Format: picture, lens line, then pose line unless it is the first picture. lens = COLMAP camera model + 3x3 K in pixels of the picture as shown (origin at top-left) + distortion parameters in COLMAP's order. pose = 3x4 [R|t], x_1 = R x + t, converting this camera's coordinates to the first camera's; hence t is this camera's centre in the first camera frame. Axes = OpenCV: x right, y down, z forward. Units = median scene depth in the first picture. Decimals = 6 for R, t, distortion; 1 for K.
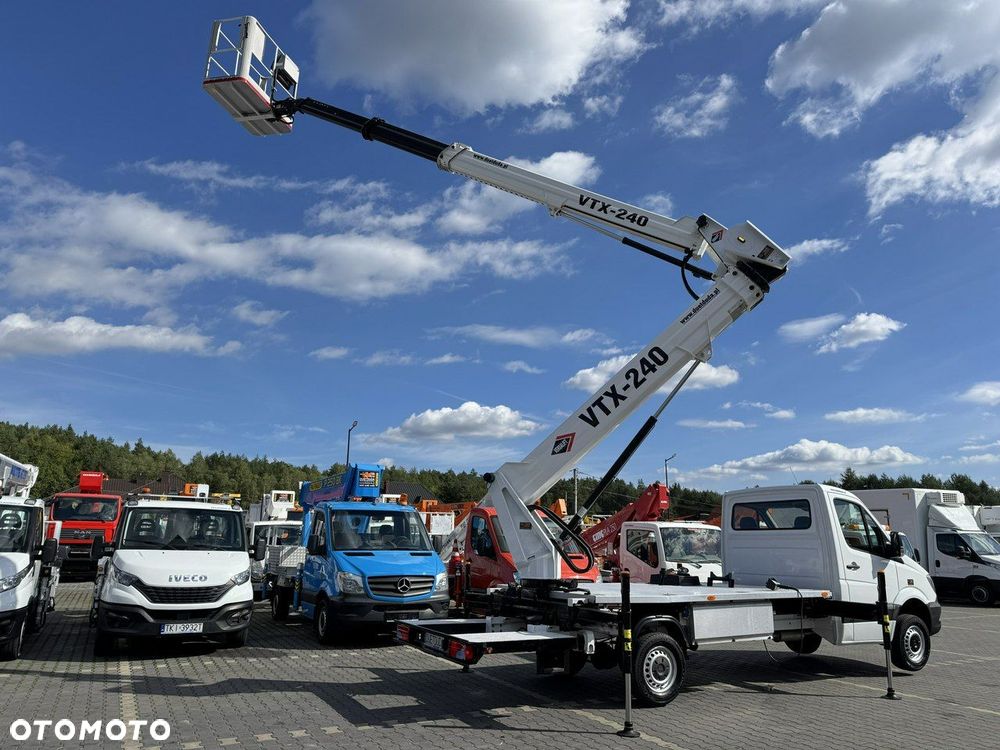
lens RADIAL K [[672.7, 0, 479.6], [0, 672.7, 363.7], [0, 0, 1]] dist [0.022773, -0.028631]
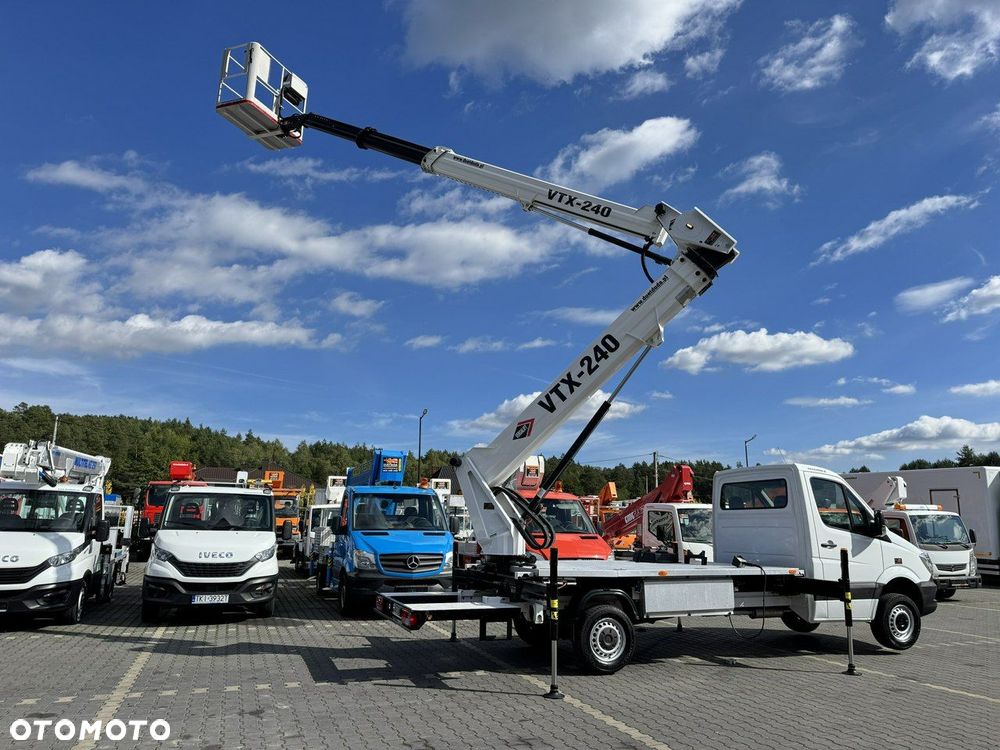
lens RADIAL K [[672.7, 0, 484.6], [0, 672.7, 362.9], [0, 0, 1]] dist [0.022773, -0.028631]
pose [[0.991079, -0.033333, -0.129040, 0.177171], [0.036108, 0.999163, 0.019224, -0.006890], [0.128291, -0.023712, 0.991453, -0.050623]]
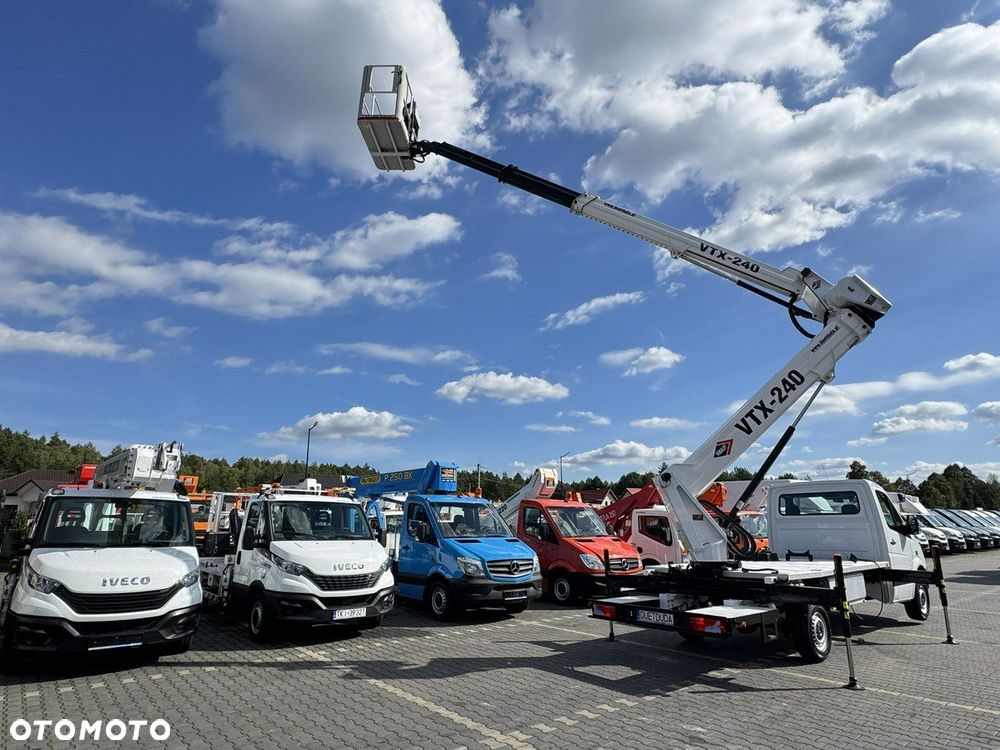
lens RADIAL K [[546.6, 0, 464.5], [0, 546.6, 369.4], [0, 0, 1]] dist [-0.020629, 0.004629]
pose [[0.984335, 0.033785, 0.173040, -0.438445], [-0.031331, 0.999366, -0.016892, 0.008318], [-0.173501, 0.011206, 0.984770, 0.105153]]
